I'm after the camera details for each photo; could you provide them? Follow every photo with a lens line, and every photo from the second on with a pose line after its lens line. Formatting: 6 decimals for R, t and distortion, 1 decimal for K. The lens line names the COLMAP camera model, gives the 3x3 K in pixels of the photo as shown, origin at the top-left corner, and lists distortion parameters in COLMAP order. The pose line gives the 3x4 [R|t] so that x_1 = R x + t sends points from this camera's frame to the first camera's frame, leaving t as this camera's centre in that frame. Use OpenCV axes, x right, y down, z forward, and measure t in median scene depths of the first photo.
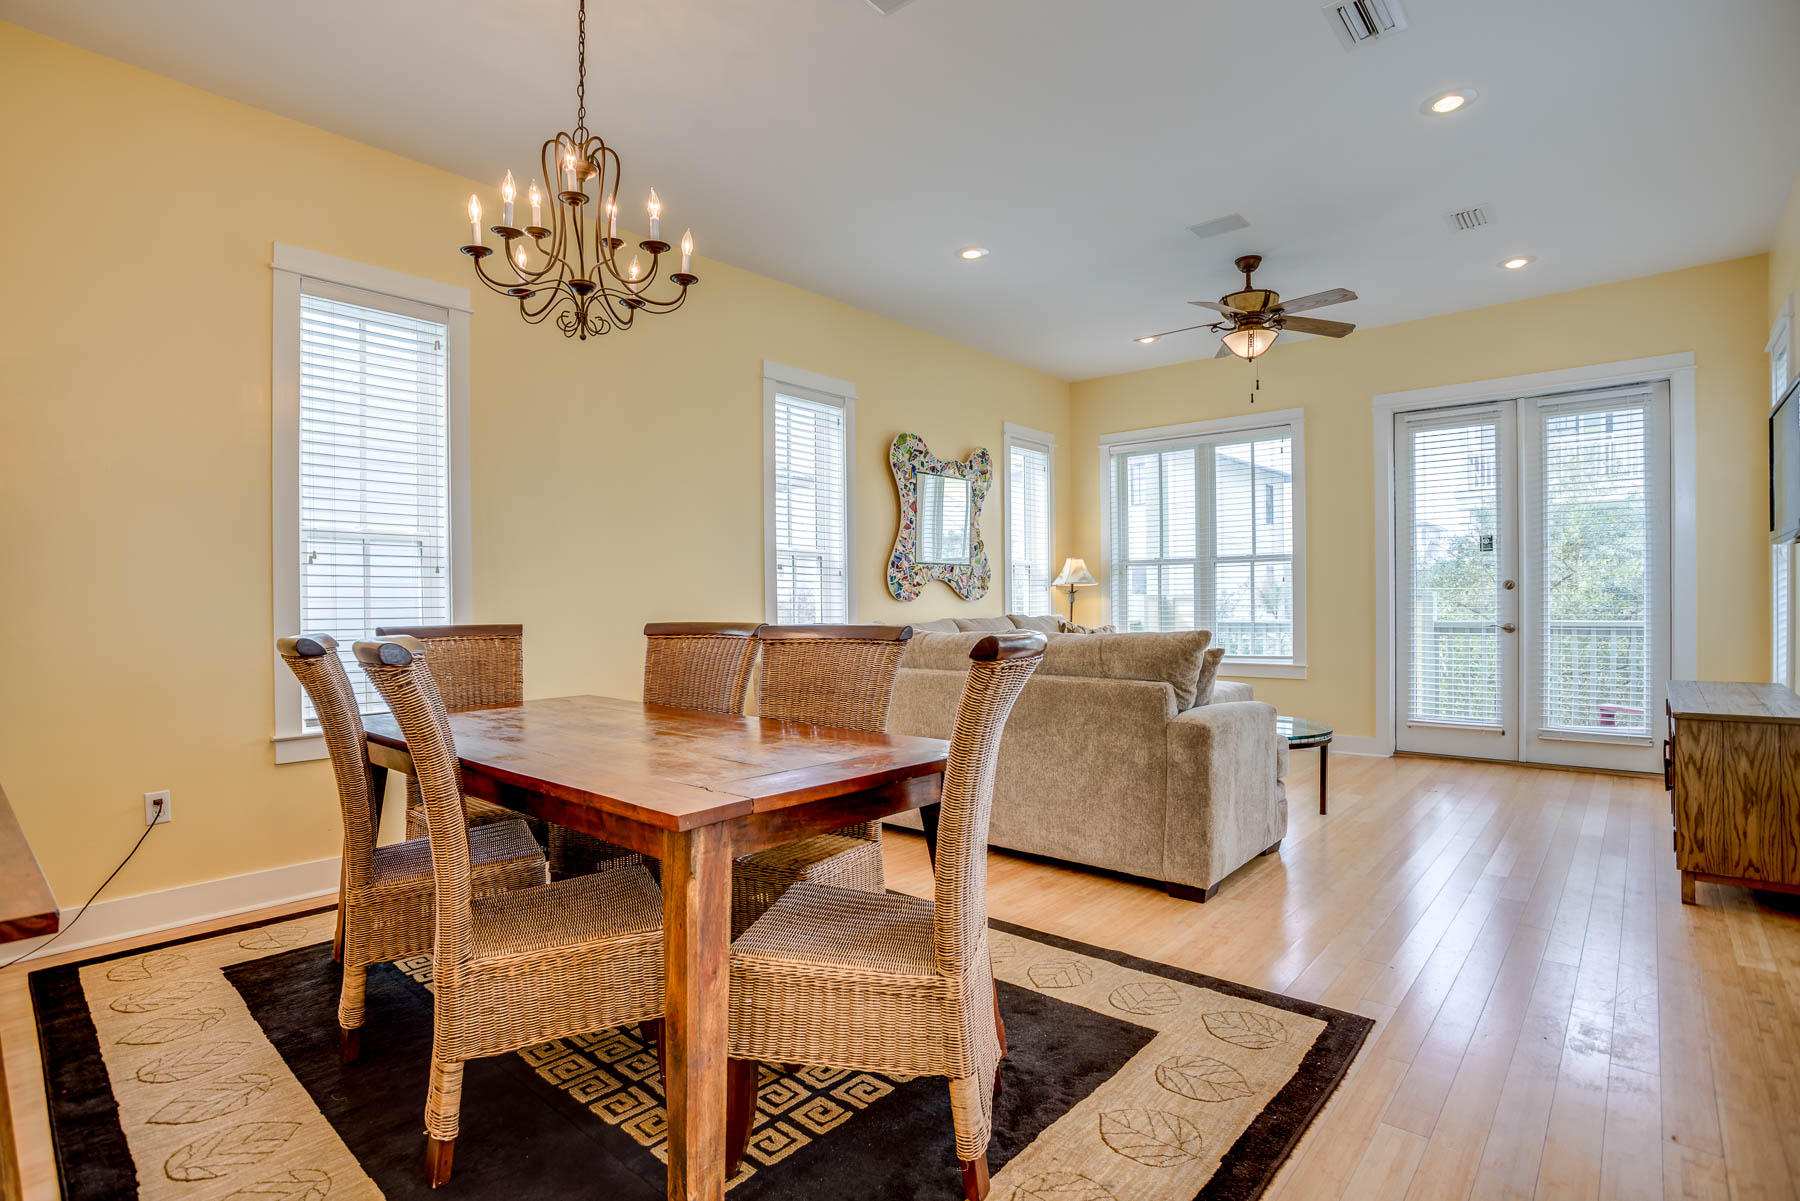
lens RADIAL K [[873.2, 0, 900.0], [0, 873.2, 600.5], [0, 0, 1]] dist [-0.000138, -0.000063]
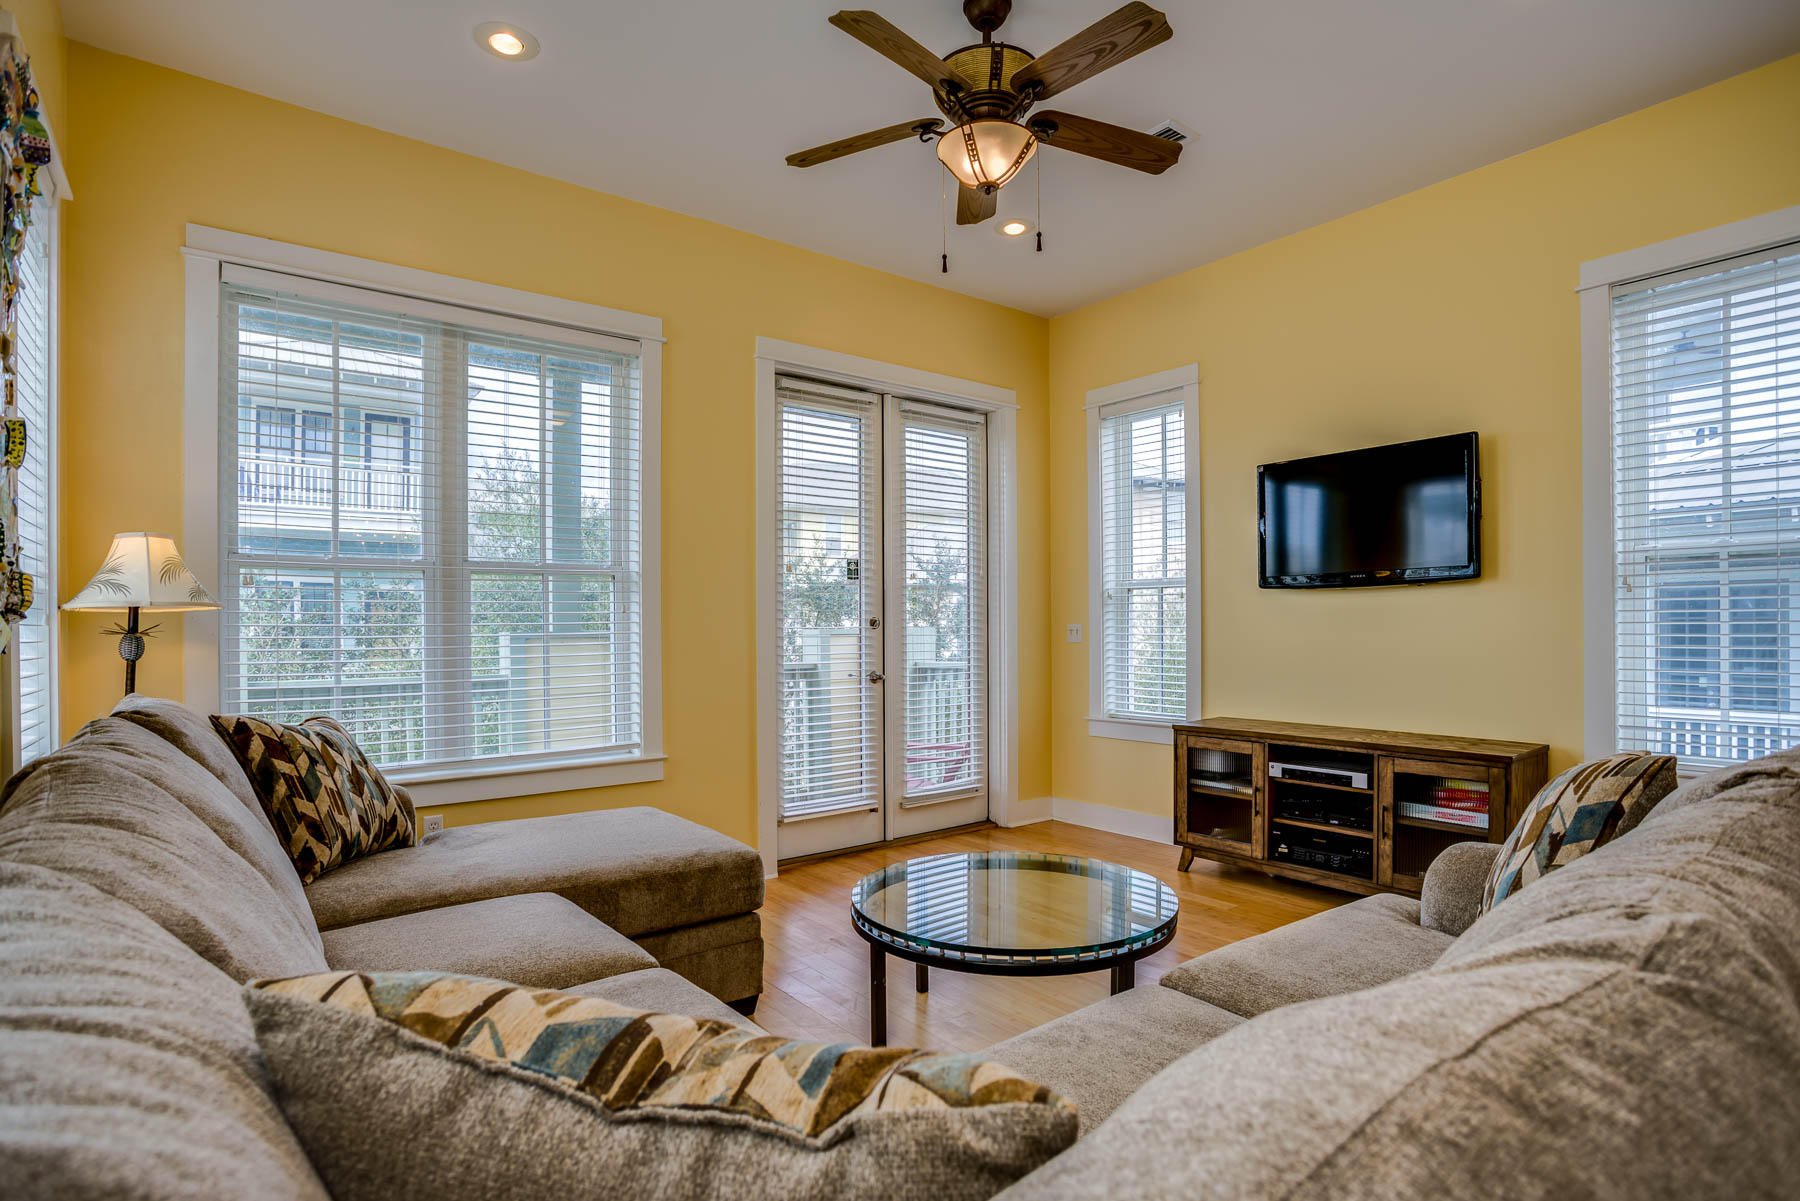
lens RADIAL K [[901.0, 0, 900.0], [0, 901.0, 600.5], [0, 0, 1]] dist [-0.000386, -0.000009]
pose [[0.179805, 0.032533, 0.983164, -0.112427], [0.008547, 0.999364, -0.034632, -0.009725], [-0.983665, 0.014631, 0.179412, 0.829492]]
